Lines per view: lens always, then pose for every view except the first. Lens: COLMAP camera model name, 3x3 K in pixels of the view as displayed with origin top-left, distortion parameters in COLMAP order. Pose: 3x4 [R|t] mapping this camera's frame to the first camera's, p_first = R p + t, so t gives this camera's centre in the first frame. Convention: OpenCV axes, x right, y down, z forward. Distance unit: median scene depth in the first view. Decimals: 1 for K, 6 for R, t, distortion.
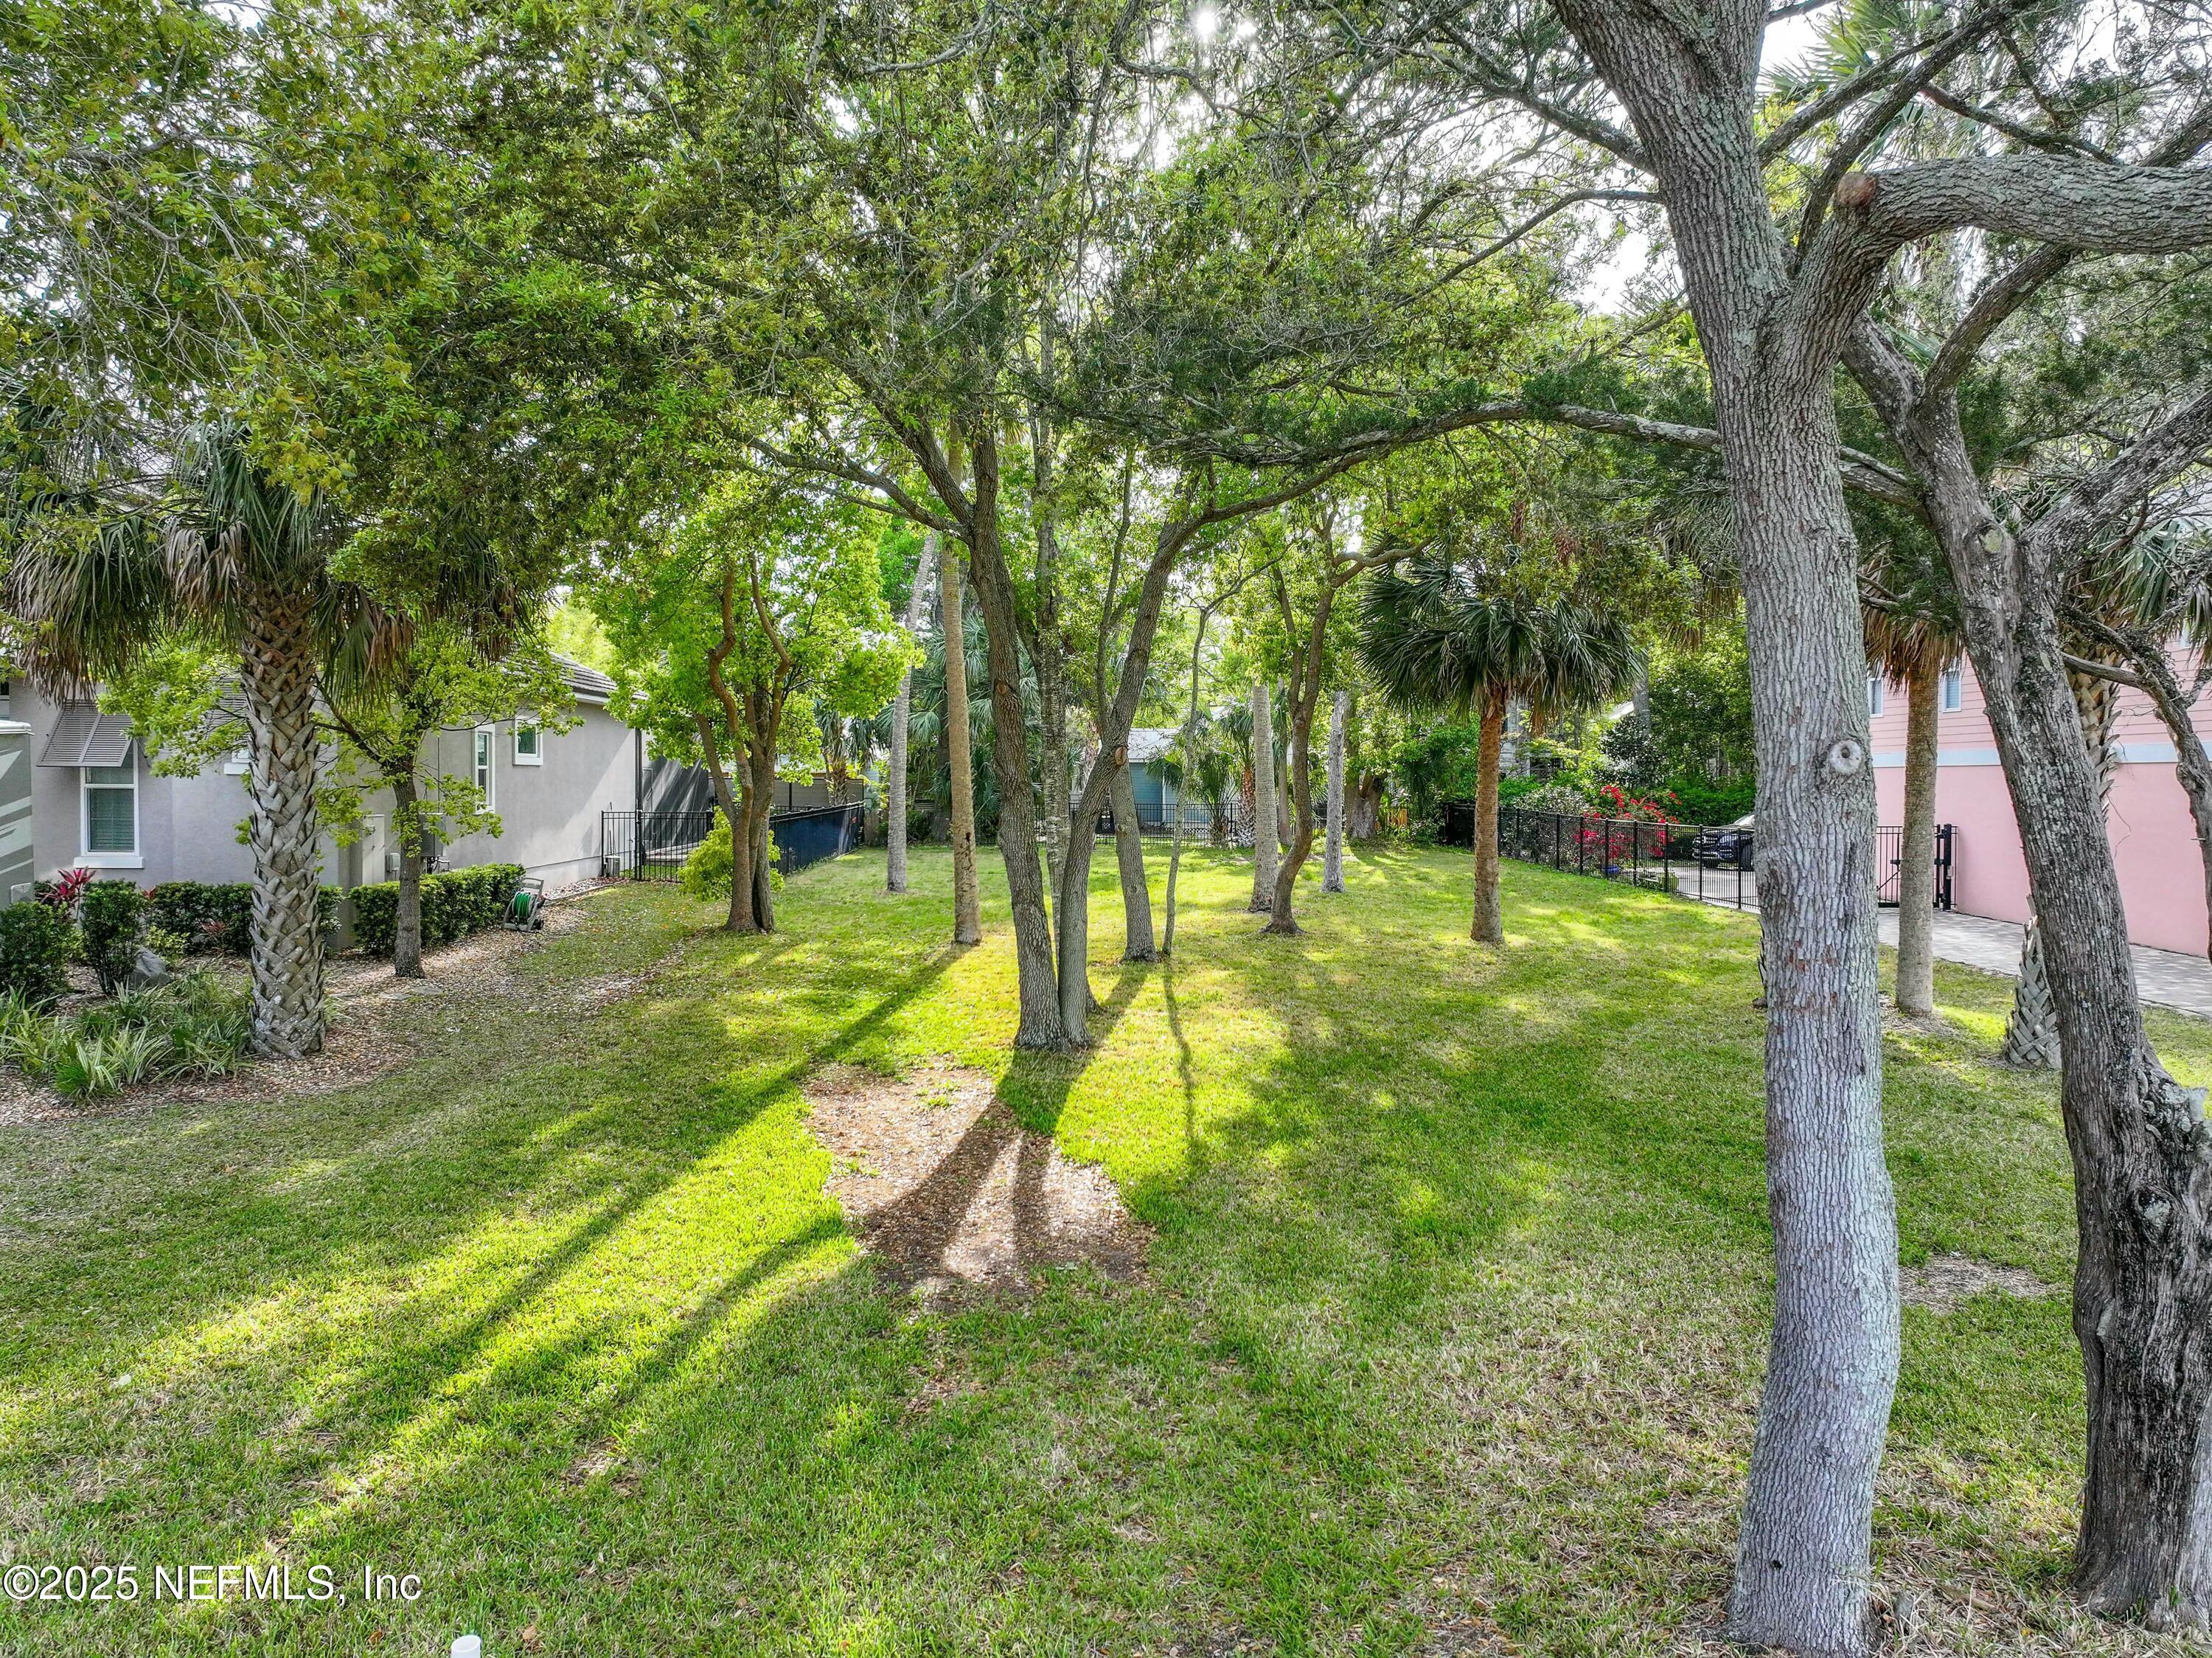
lens RADIAL K [[1562.3, 0, 1106.0], [0, 1562.3, 829.0], [0, 0, 1]] dist [0.008841, 0.001514]
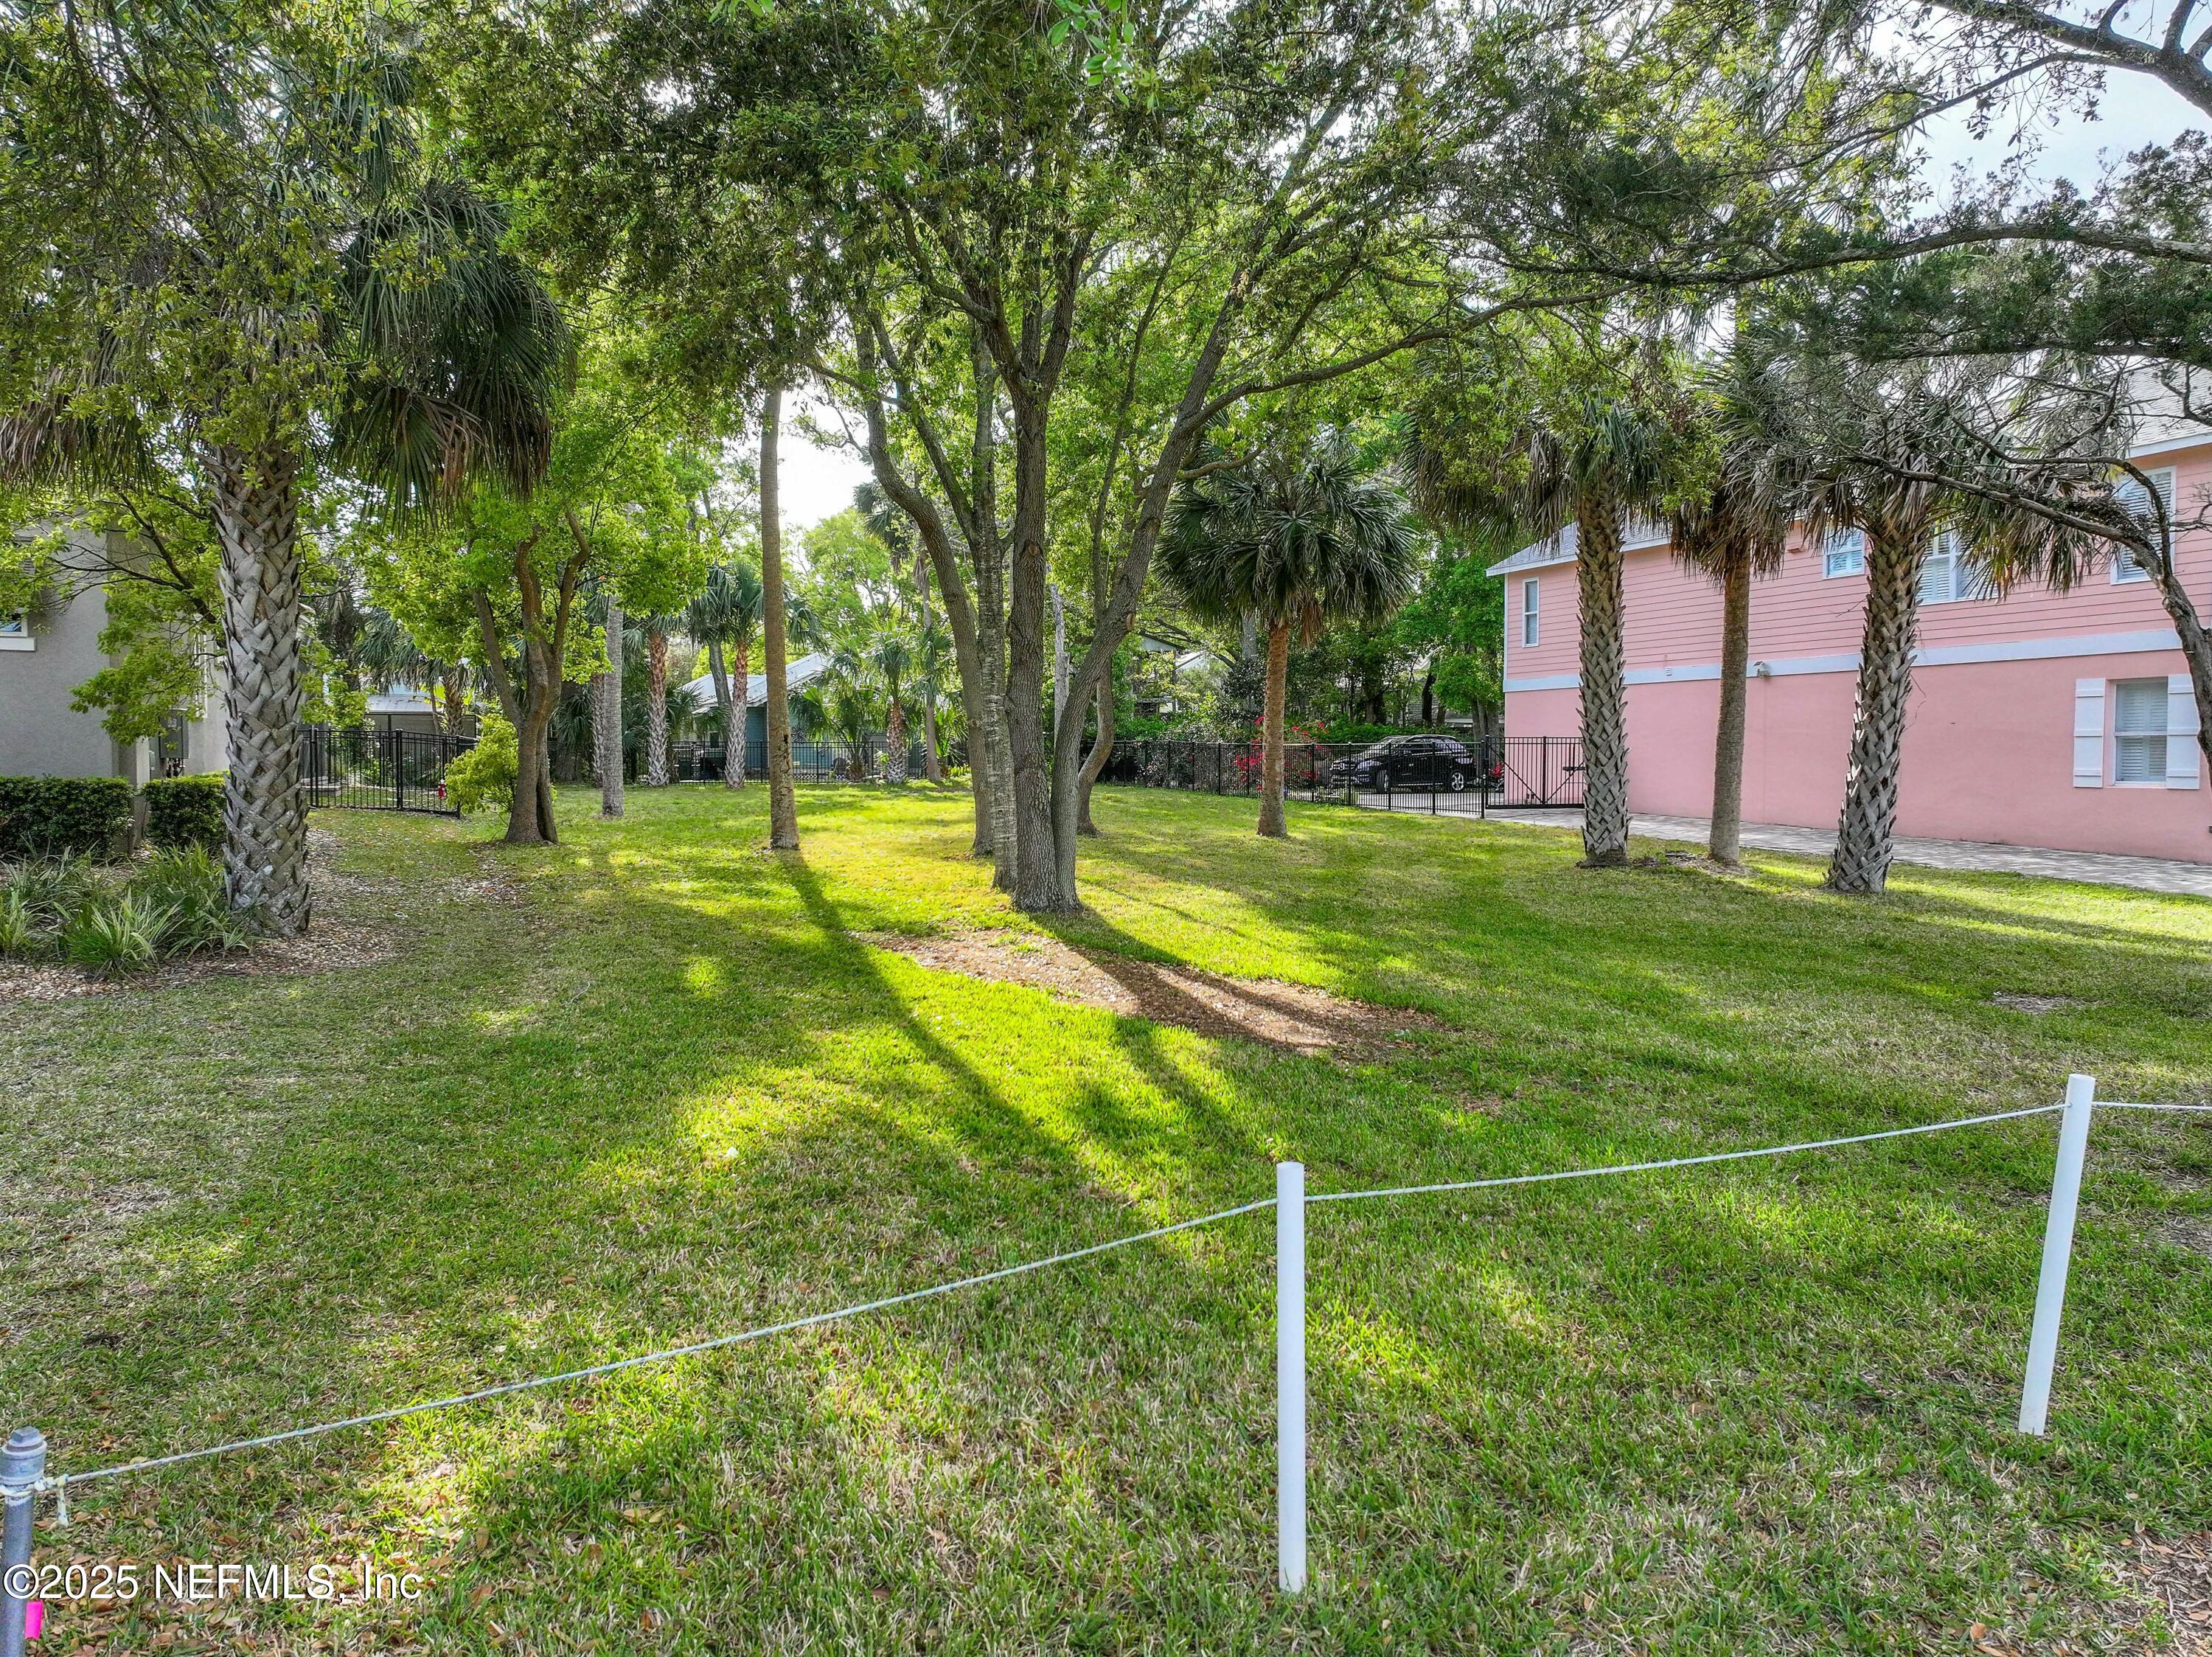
lens RADIAL K [[1562.1, 0, 1106.0], [0, 1562.1, 828.5], [0, 0, 1]] dist [0.008841, 0.001514]
pose [[0.952241, -0.017393, 0.304853, -0.347534], [0.010605, 0.999658, 0.023910, 0.069320], [-0.305165, -0.019535, 0.952099, 0.019920]]
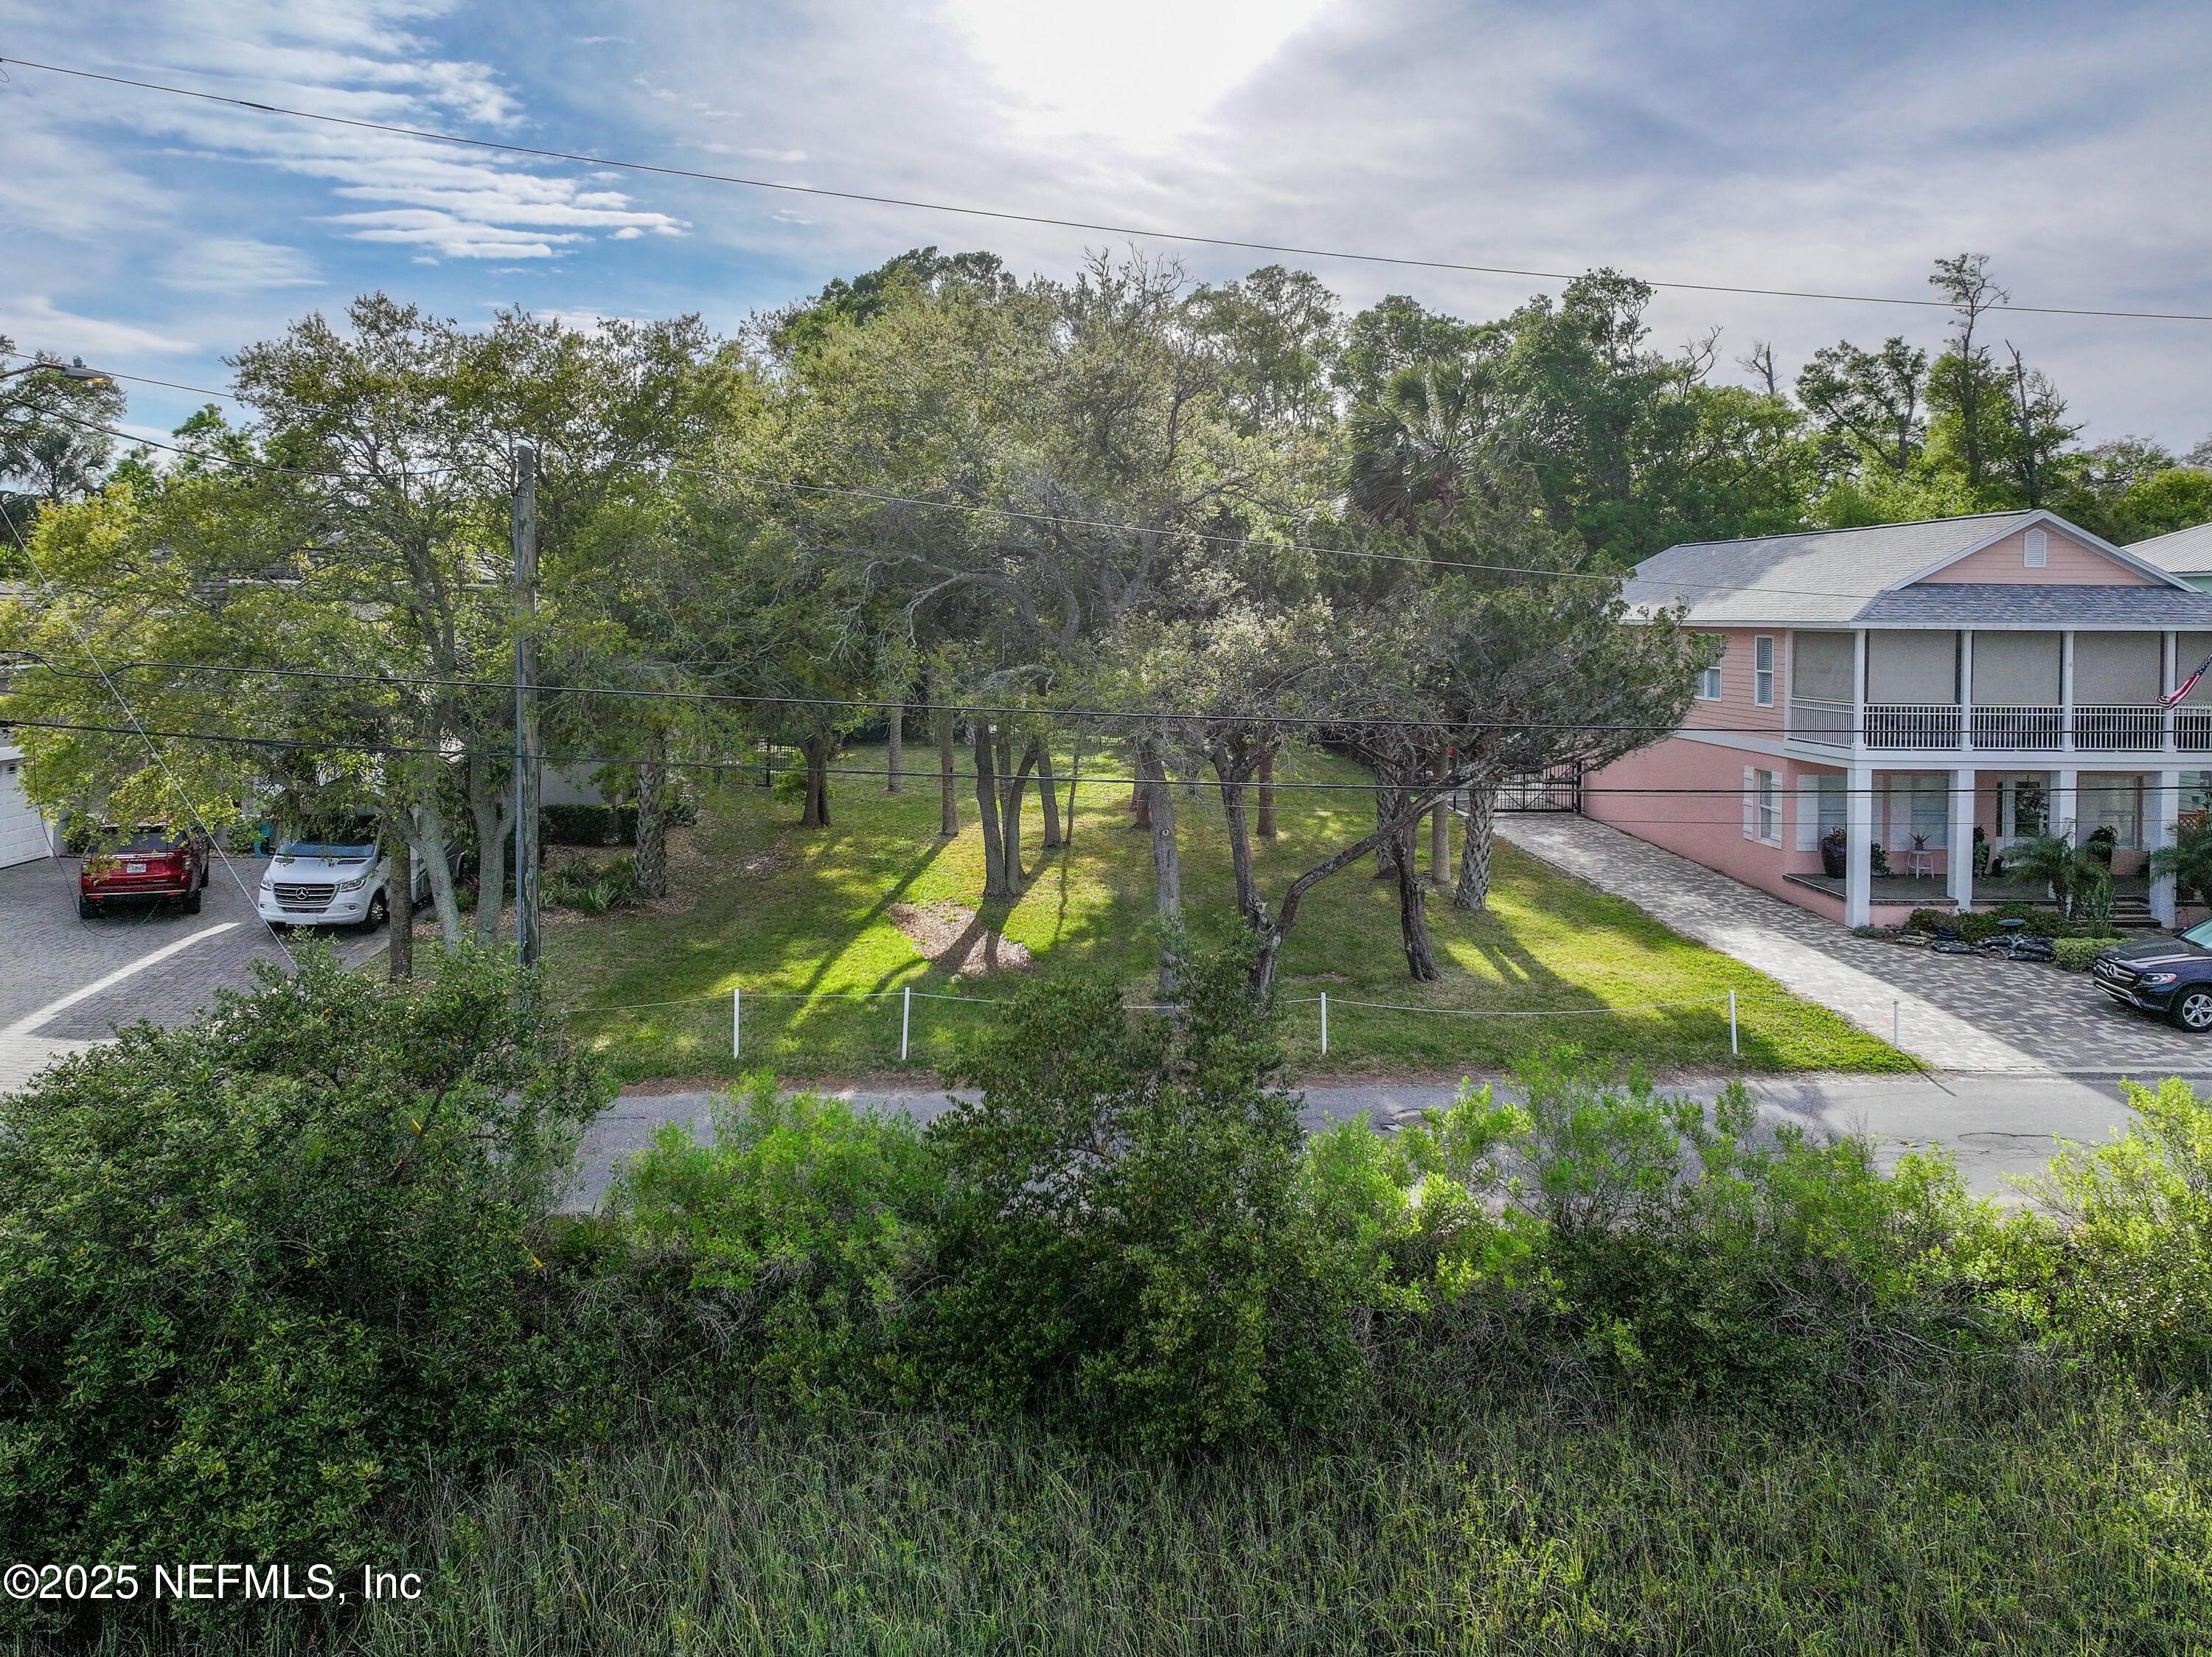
lens RADIAL K [[1656.6, 0, 1092.7], [0, 1656.6, 816.4], [0, 0, 1]] dist [-0.007684, 0.007988]
pose [[0.999789, 0.004264, 0.020093, 0.049680], [-0.006004, 0.996157, 0.087381, -0.180400], [-0.019644, -0.087483, 0.995972, -1.352127]]
